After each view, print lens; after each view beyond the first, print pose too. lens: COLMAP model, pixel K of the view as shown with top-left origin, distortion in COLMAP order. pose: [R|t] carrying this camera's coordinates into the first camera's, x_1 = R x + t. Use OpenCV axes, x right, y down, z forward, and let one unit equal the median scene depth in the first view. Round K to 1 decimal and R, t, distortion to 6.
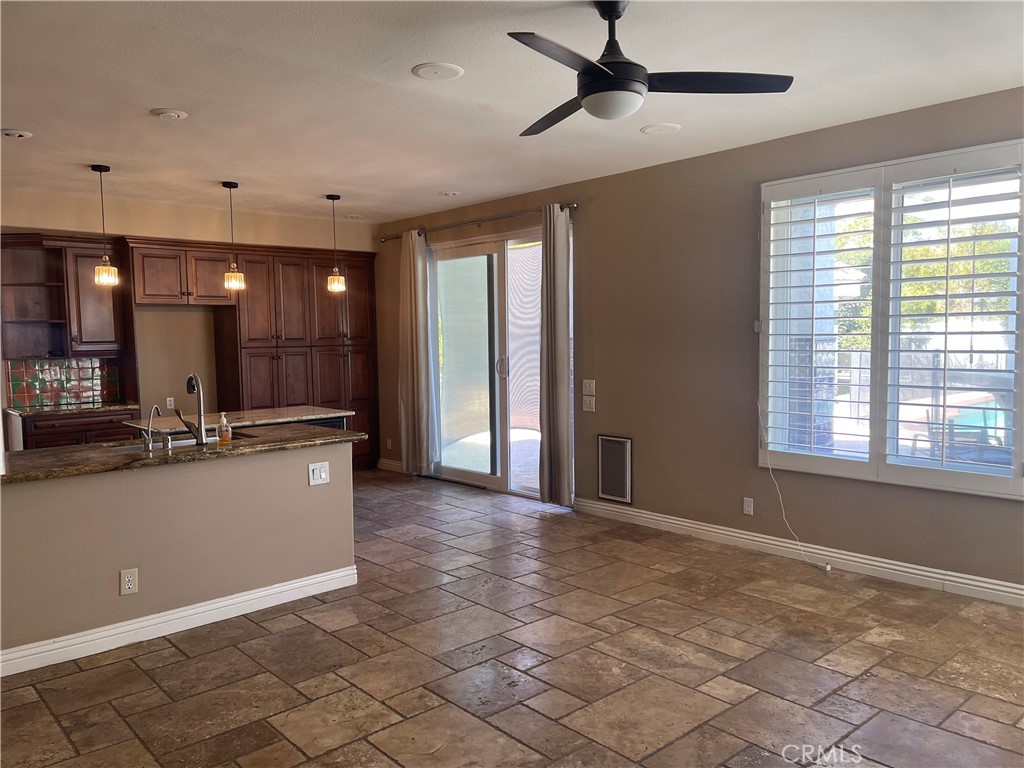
lens RADIAL K [[774.6, 0, 517.2], [0, 774.6, 384.1], [0, 0, 1]] dist [0.041822, -0.036891]
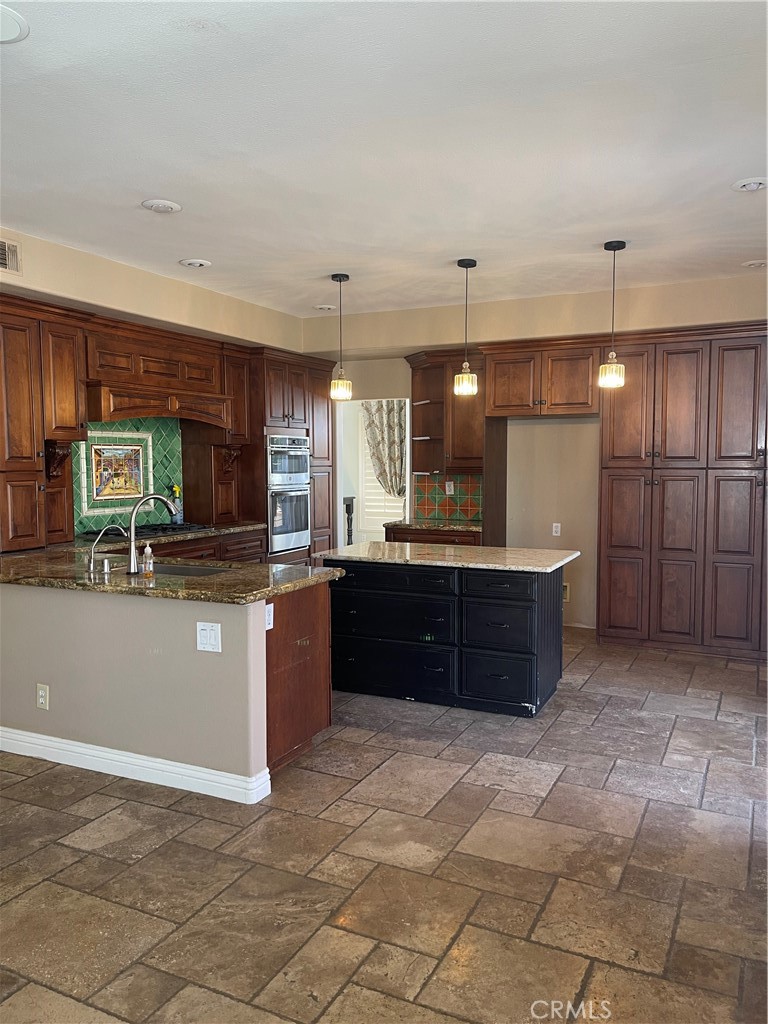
lens RADIAL K [[774.6, 0, 388.6], [0, 774.6, 511.4], [0, 0, 1]] dist [0.041822, -0.036891]
pose [[0.377643, 0.078372, -0.922629, 0.554666], [-0.063142, 0.996272, 0.058783, -0.068552], [0.923796, 0.036058, 0.381184, 0.978837]]
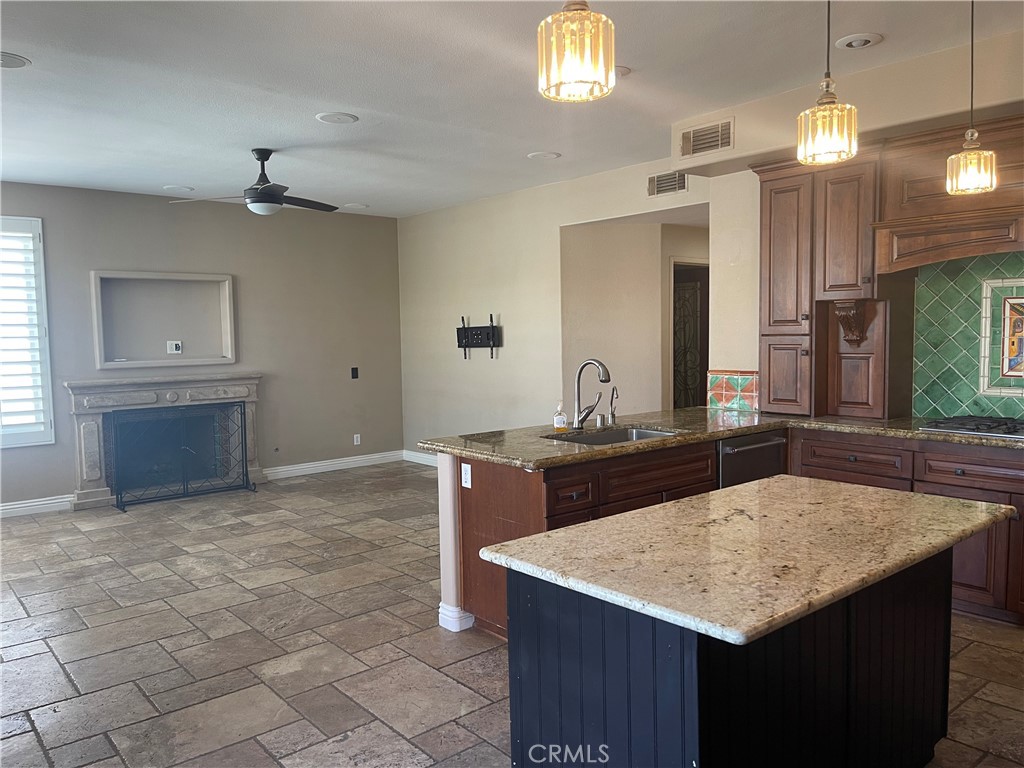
lens RADIAL K [[774.6, 0, 515.1], [0, 774.6, 385.8], [0, 0, 1]] dist [0.041822, -0.036891]
pose [[-0.998977, 0.031609, 0.032335, -0.376323], [0.035698, 0.990219, 0.134879, -0.120999], [-0.027755, 0.135895, -0.990334, 2.089057]]
